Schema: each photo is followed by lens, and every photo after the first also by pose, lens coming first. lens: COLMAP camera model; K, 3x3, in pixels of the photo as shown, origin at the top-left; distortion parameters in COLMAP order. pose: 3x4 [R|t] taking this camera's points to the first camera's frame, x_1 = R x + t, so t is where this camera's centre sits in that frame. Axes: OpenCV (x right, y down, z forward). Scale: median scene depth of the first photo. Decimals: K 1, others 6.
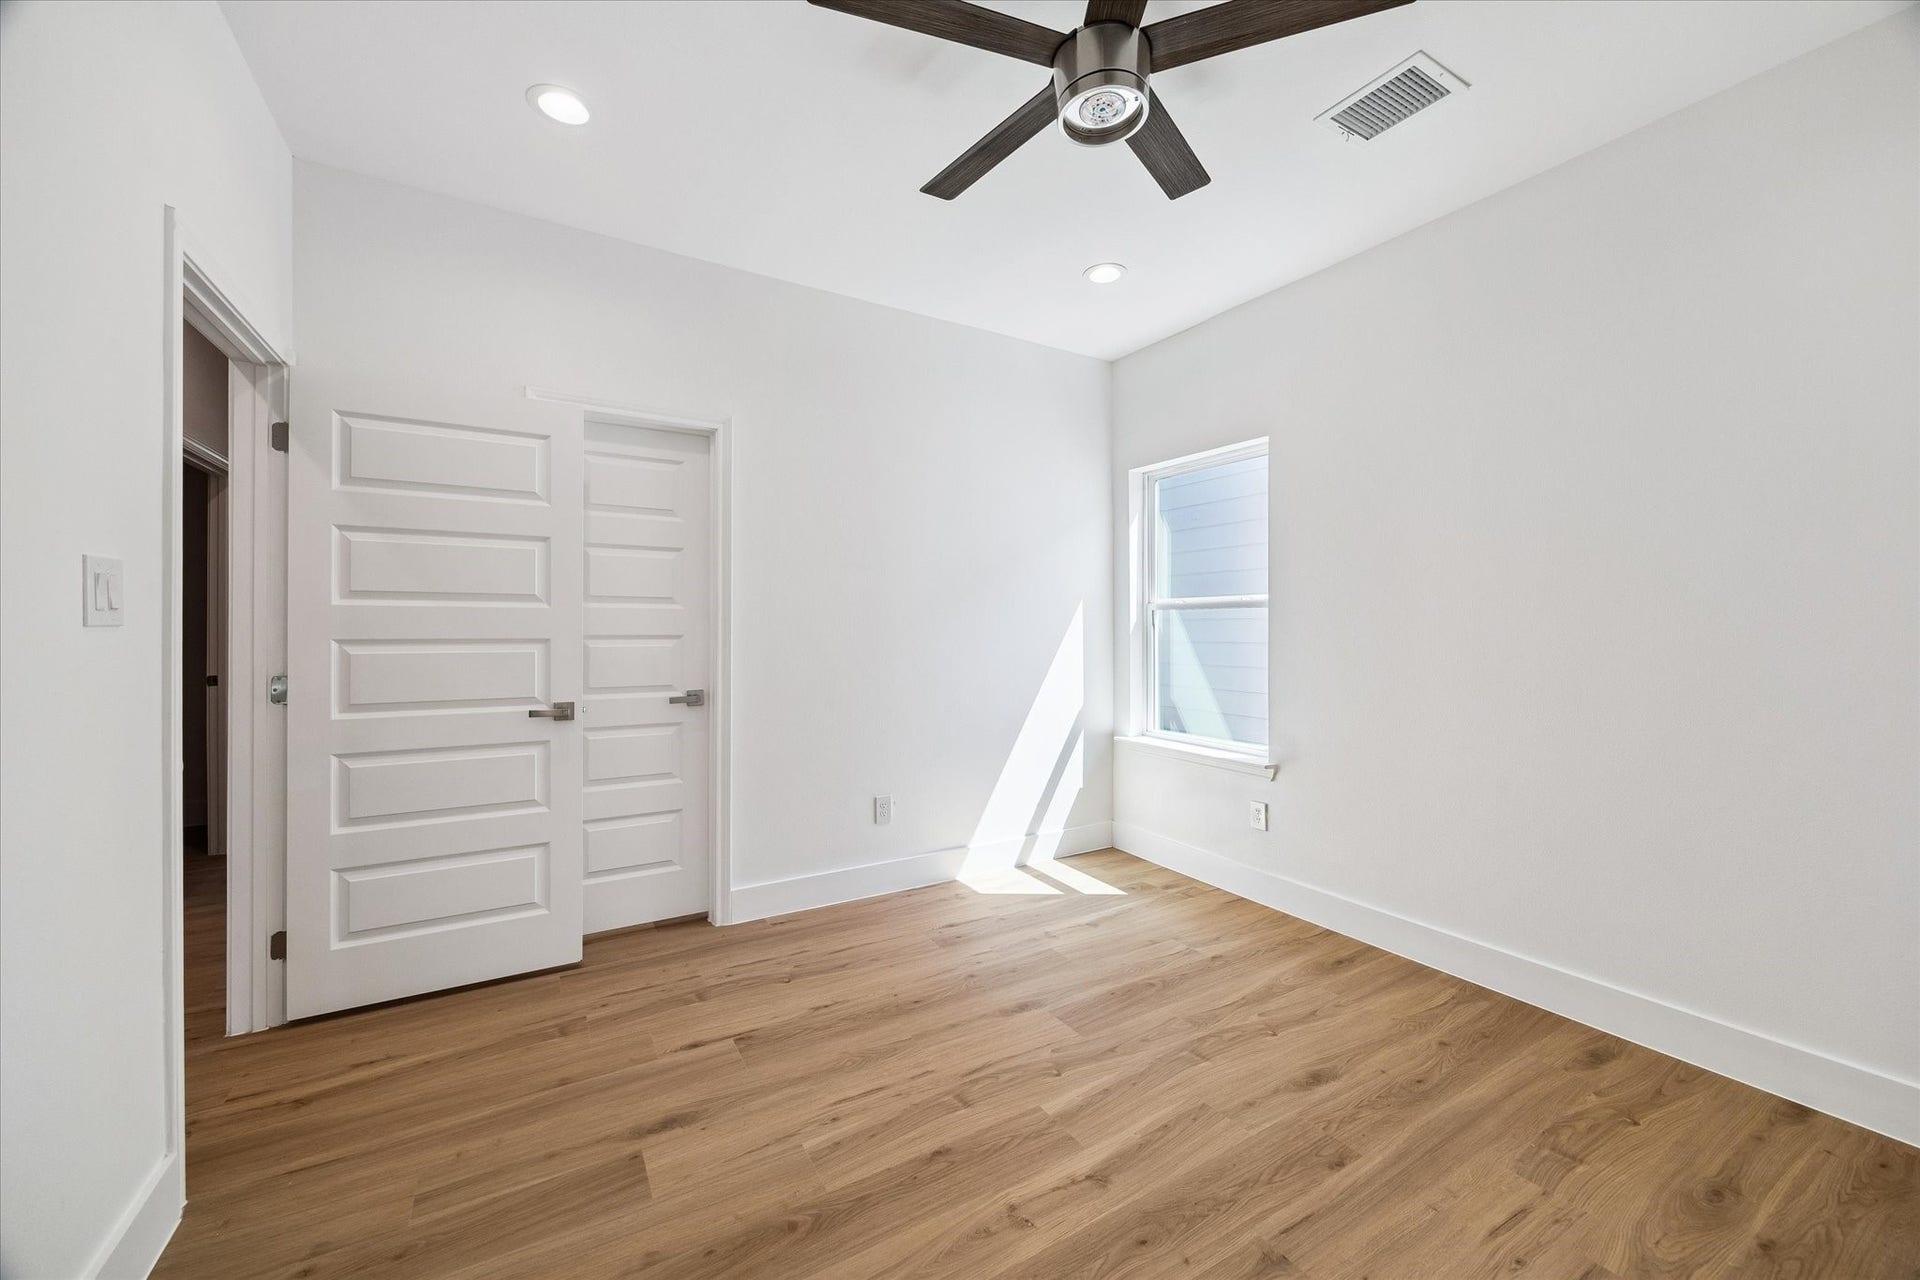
lens RADIAL K [[735.0, 0, 960.6], [0, 735.0, 625.2], [0, 0, 1]] dist [-0.003145, -0.000347]
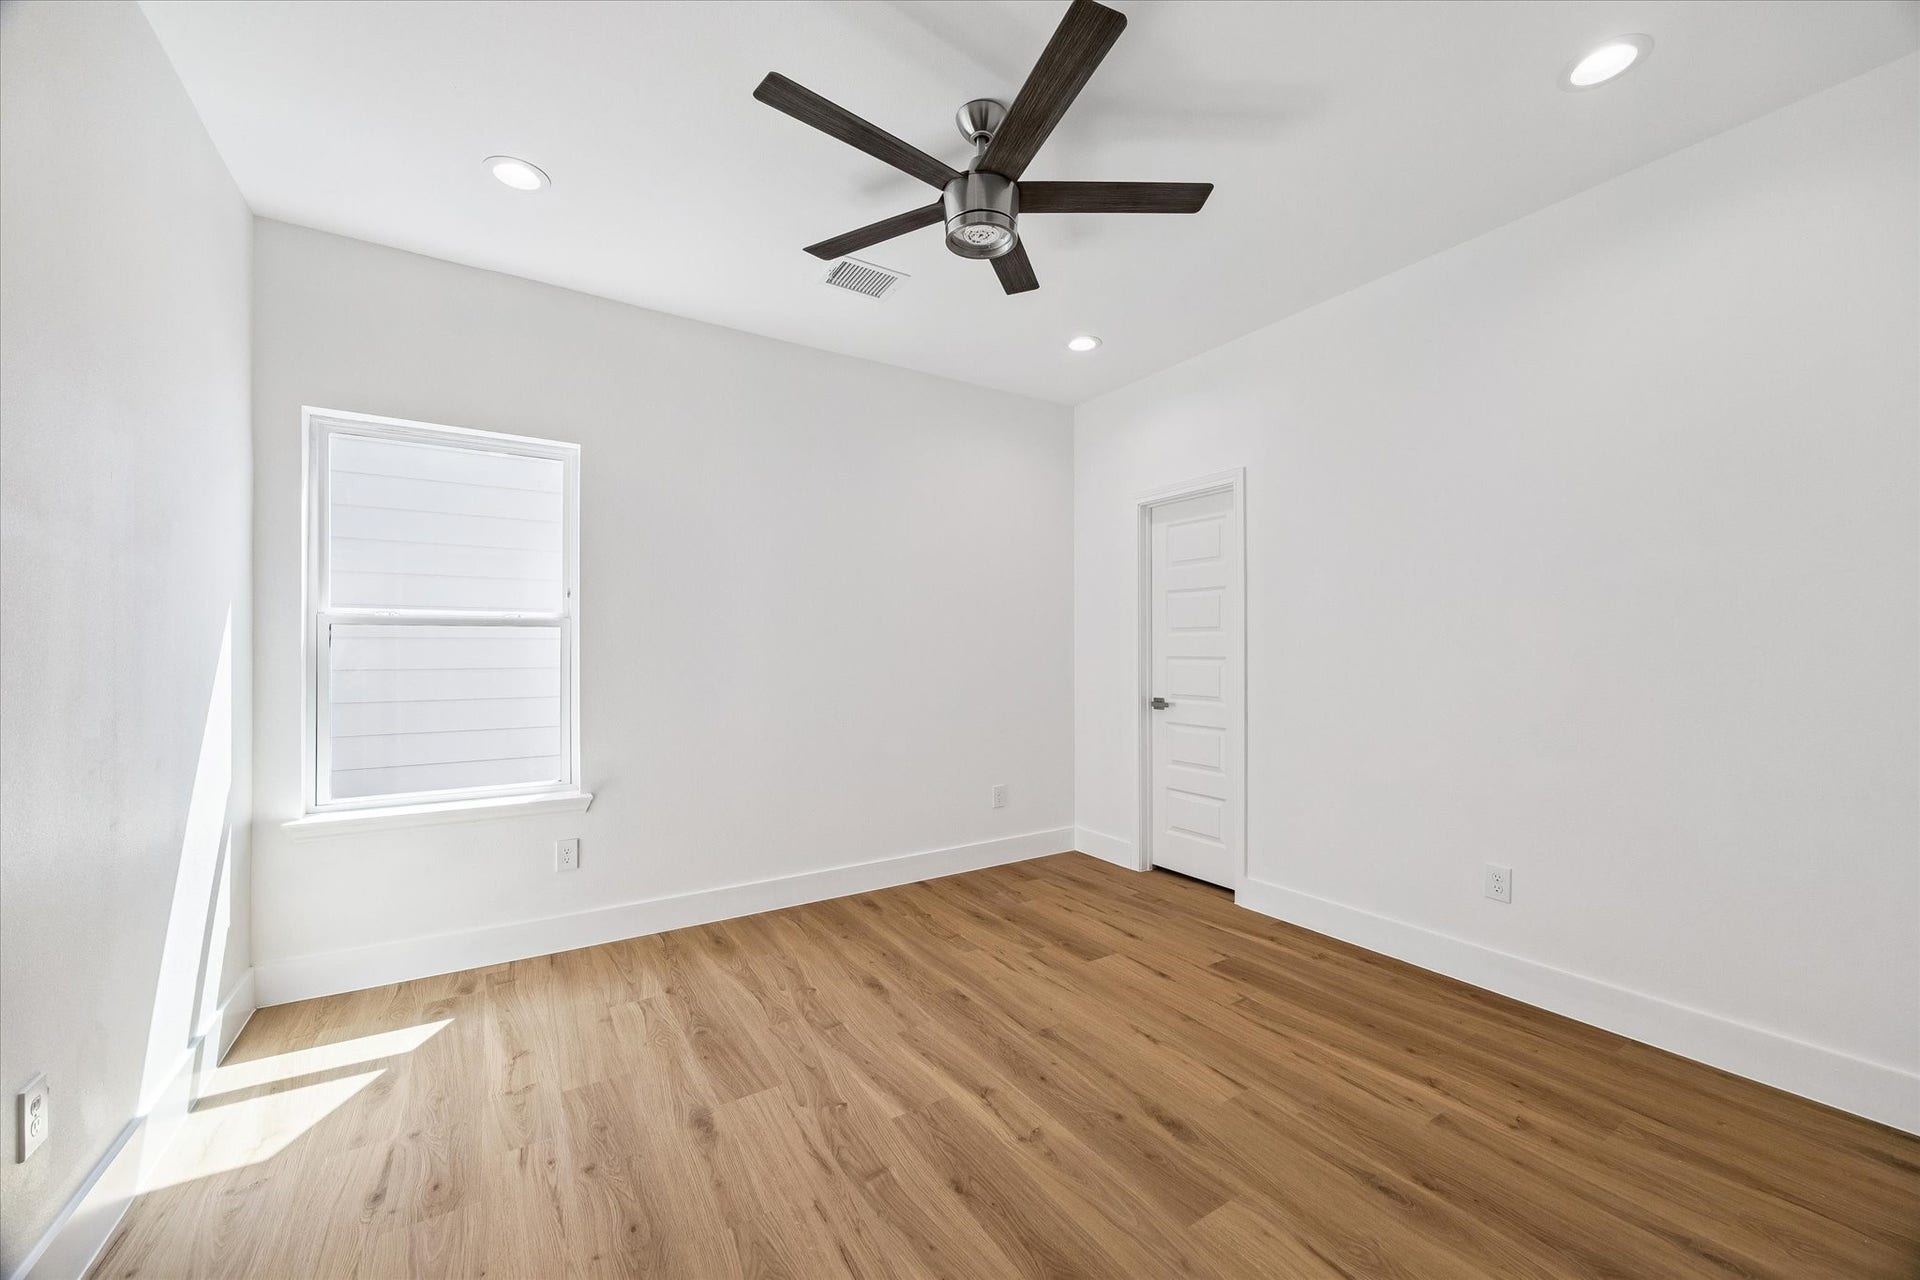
lens RADIAL K [[735.0, 0, 966.0], [0, 735.0, 643.6], [0, 0, 1]] dist [-0.003145, -0.000347]
pose [[-0.039486, 0.009349, 0.999176, -0.748634], [-0.001729, 0.999954, -0.009425, 0.004828], [-0.999219, -0.002100, -0.039468, 0.764463]]
